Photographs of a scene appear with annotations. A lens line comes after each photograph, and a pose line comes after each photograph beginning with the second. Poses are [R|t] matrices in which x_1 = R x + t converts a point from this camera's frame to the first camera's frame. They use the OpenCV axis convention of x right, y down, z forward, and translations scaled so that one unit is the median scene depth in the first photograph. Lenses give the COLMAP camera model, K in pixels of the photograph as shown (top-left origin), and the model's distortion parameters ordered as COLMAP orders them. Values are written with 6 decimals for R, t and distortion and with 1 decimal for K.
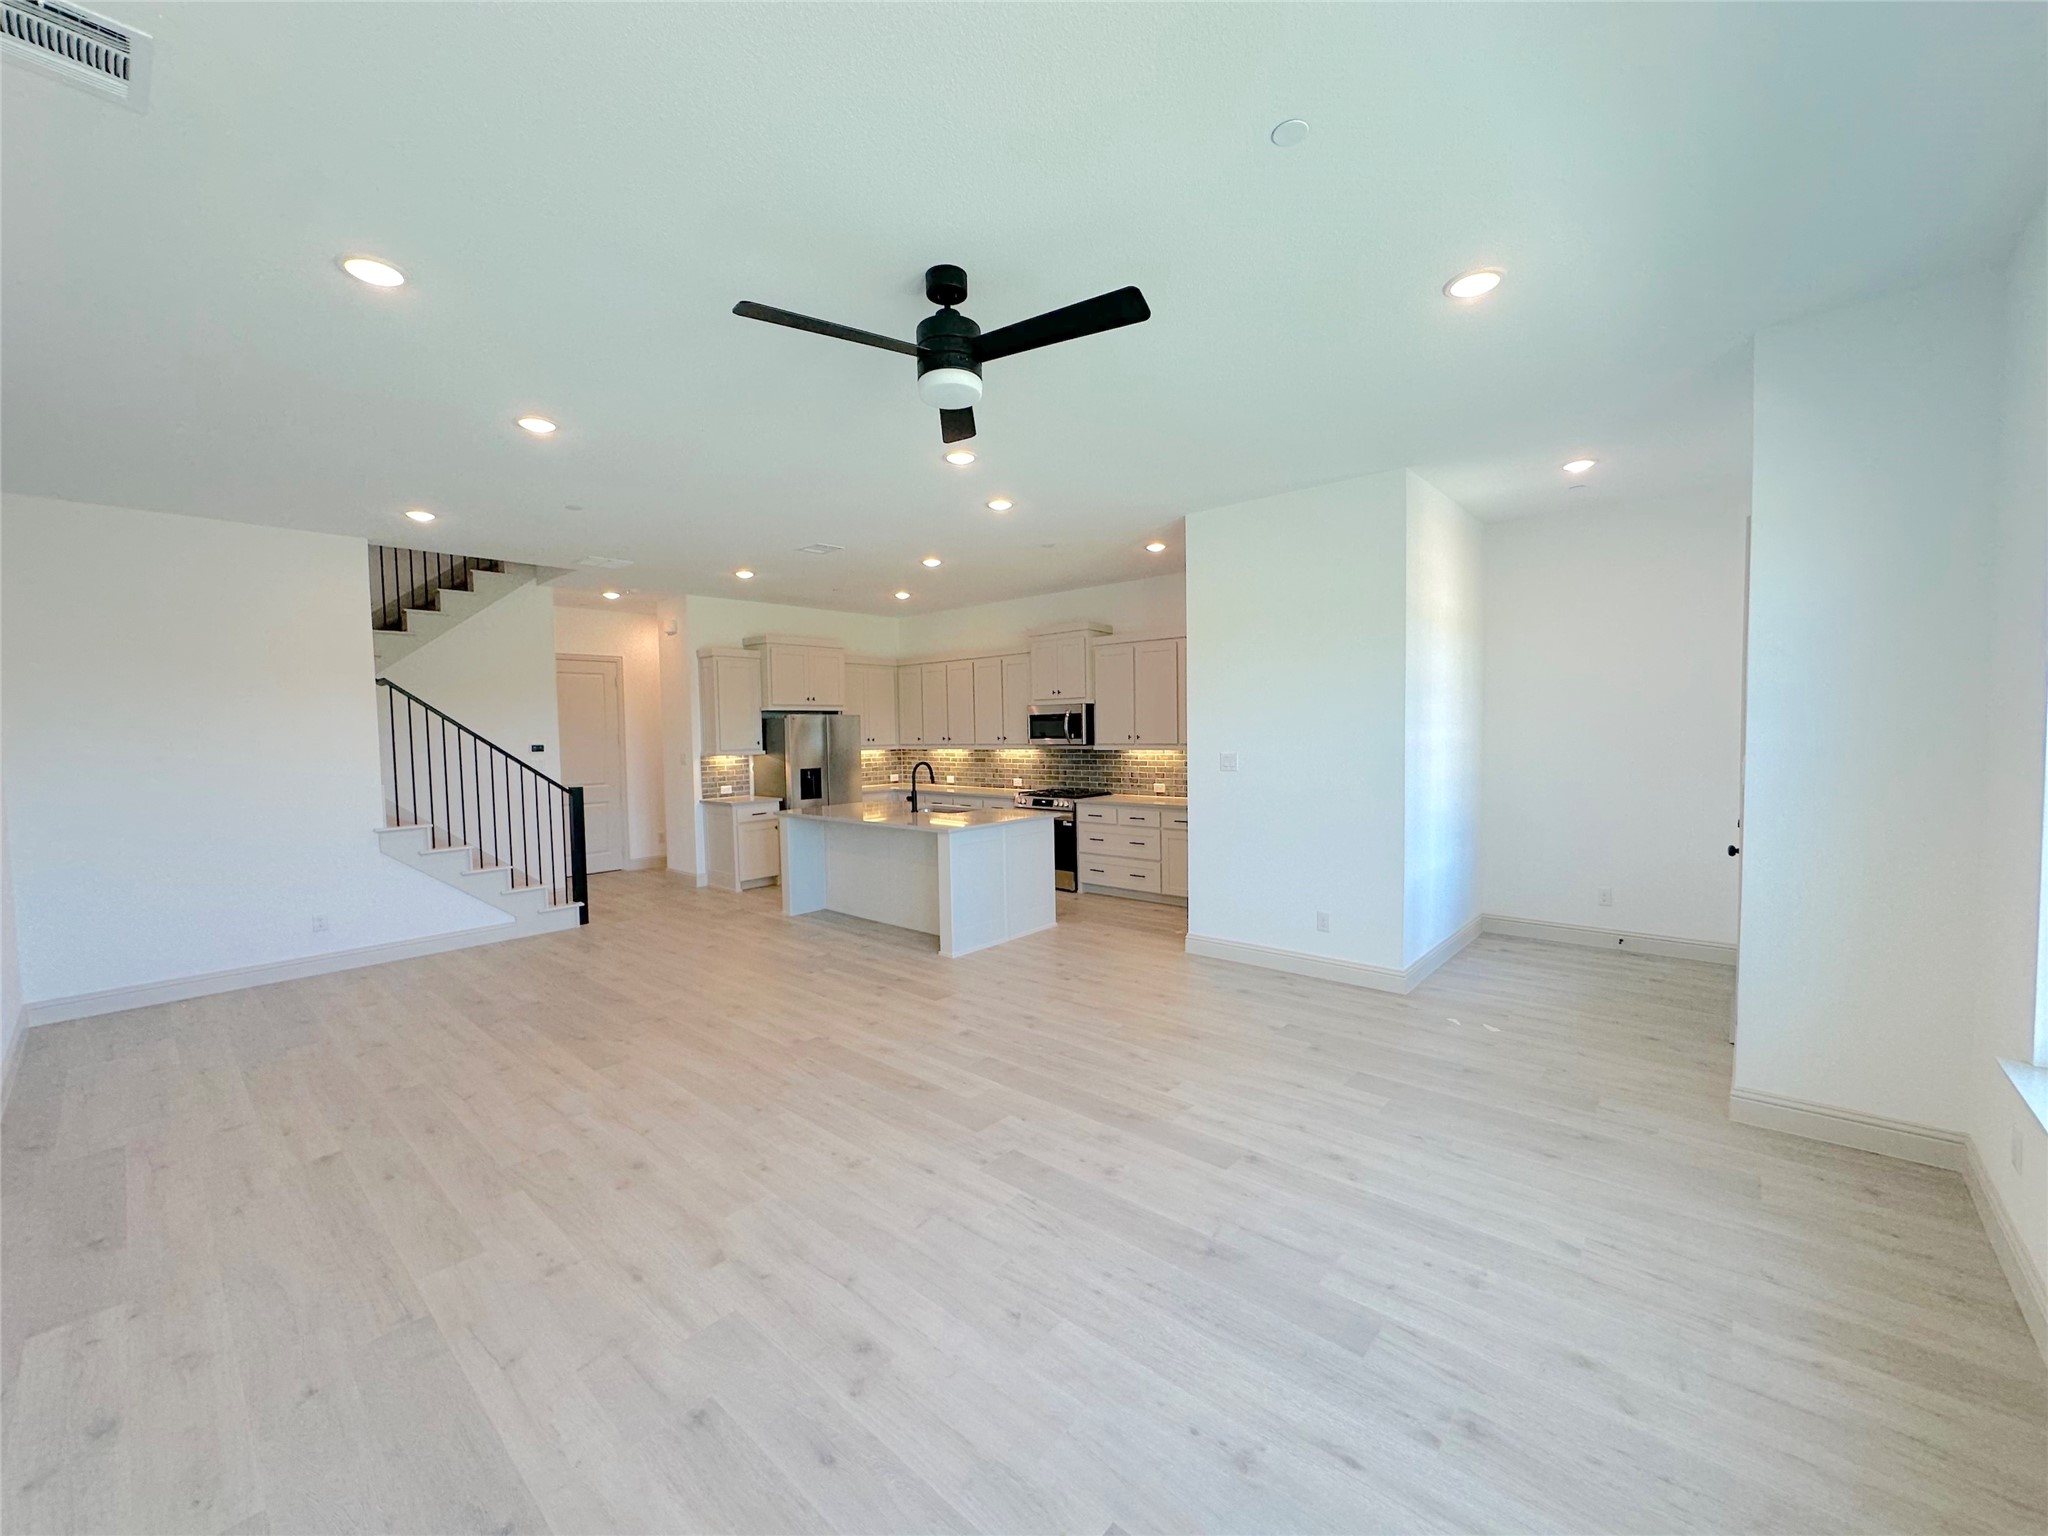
lens RADIAL K [[814.4, 0, 1023.5], [0, 814.4, 767.6], [0, 0, 1]] dist [-0.003551, 0.000807]
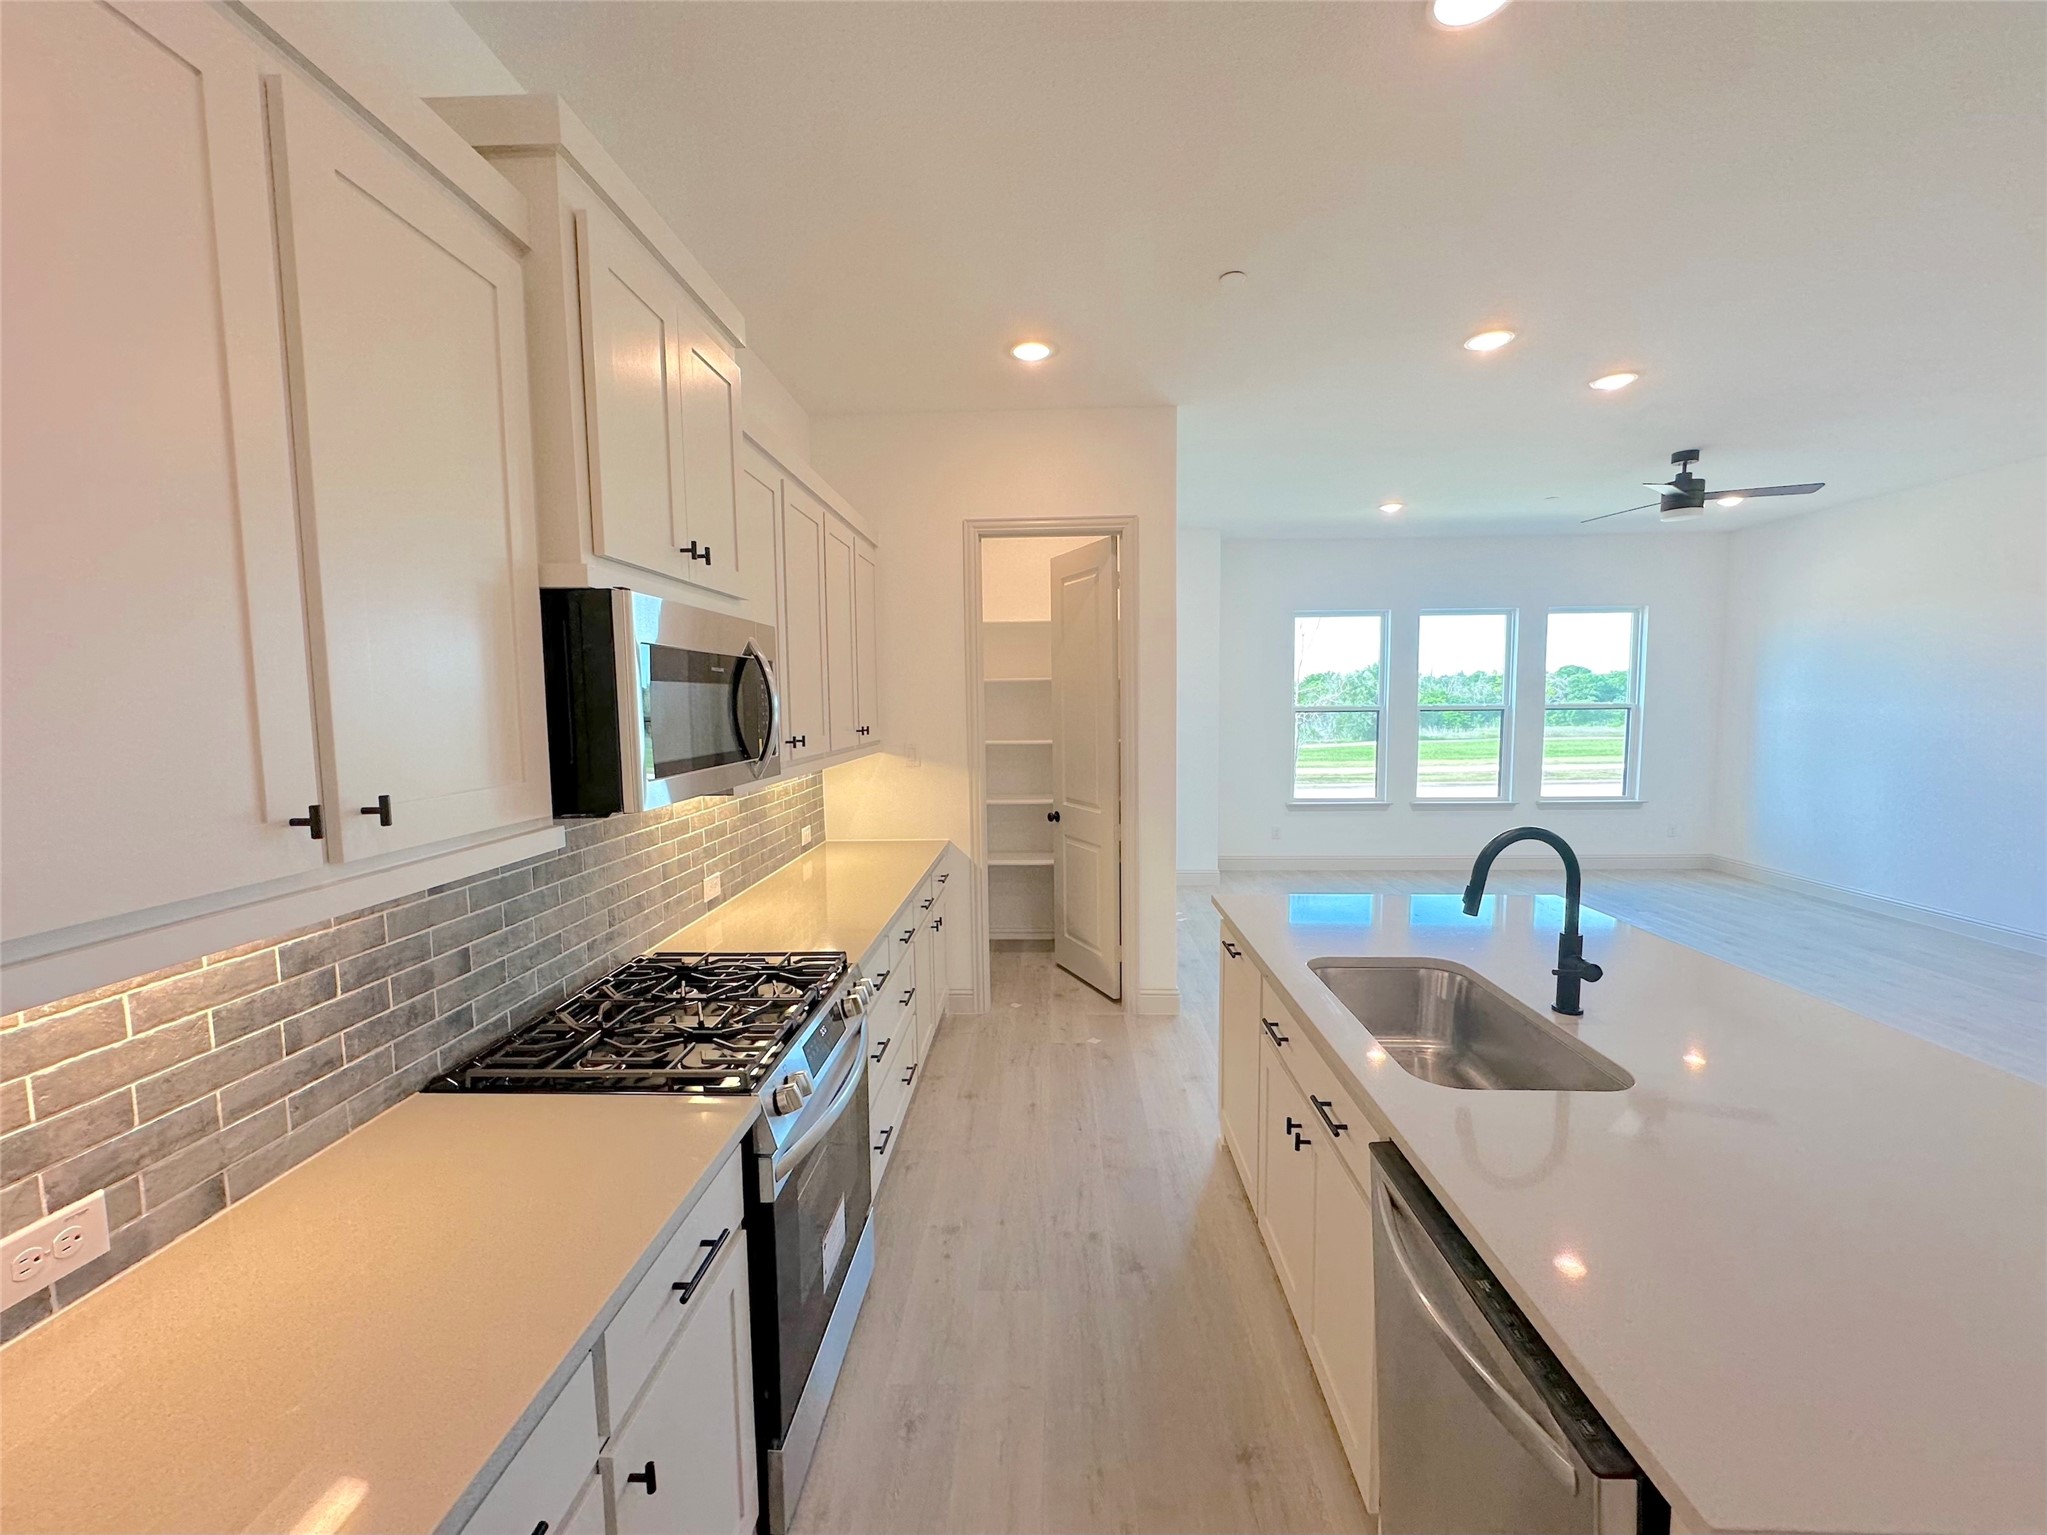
lens RADIAL K [[814.0, 0, 1023.0], [0, 814.0, 767.1], [0, 0, 1]] dist [-0.003551, 0.000807]
pose [[-0.635502, -0.038337, 0.771147, -0.188519], [0.060932, 0.993161, 0.099589, -0.053278], [-0.769691, 0.110277, -0.628820, 1.098671]]
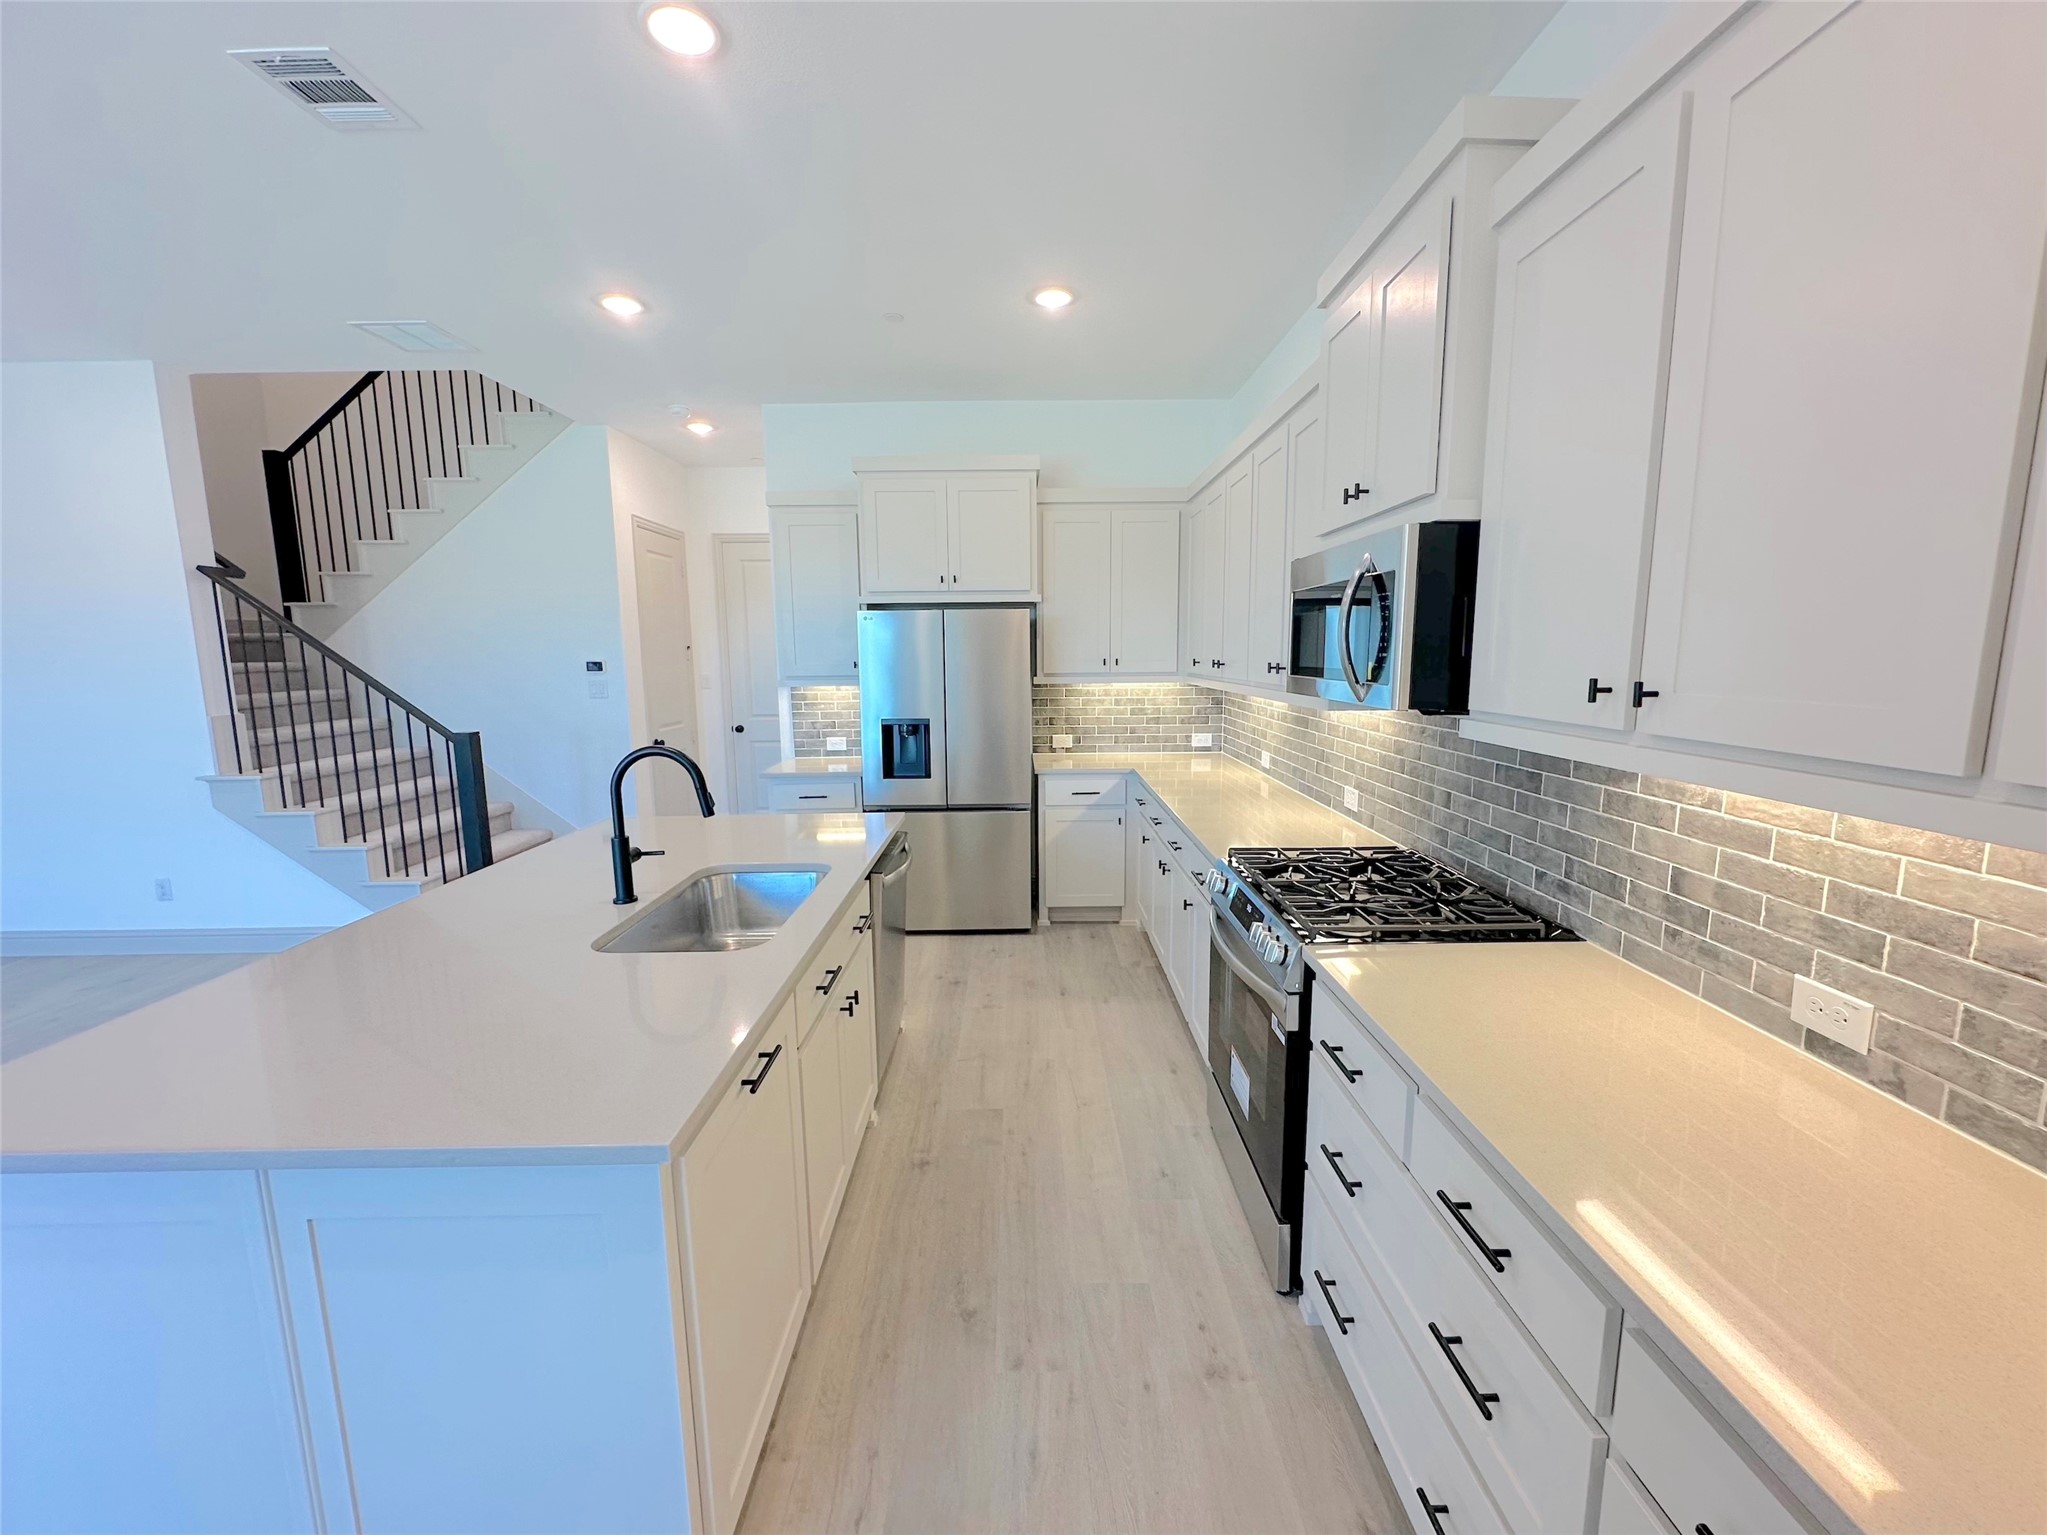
lens RADIAL K [[814.0, 0, 1023.0], [0, 814.0, 767.1], [0, 0, 1]] dist [-0.003551, 0.000807]
pose [[0.671436, 0.116790, -0.731802, 0.169290], [-0.036926, 0.991549, 0.124363, -0.036937], [0.740142, -0.056479, 0.670074, 0.766146]]
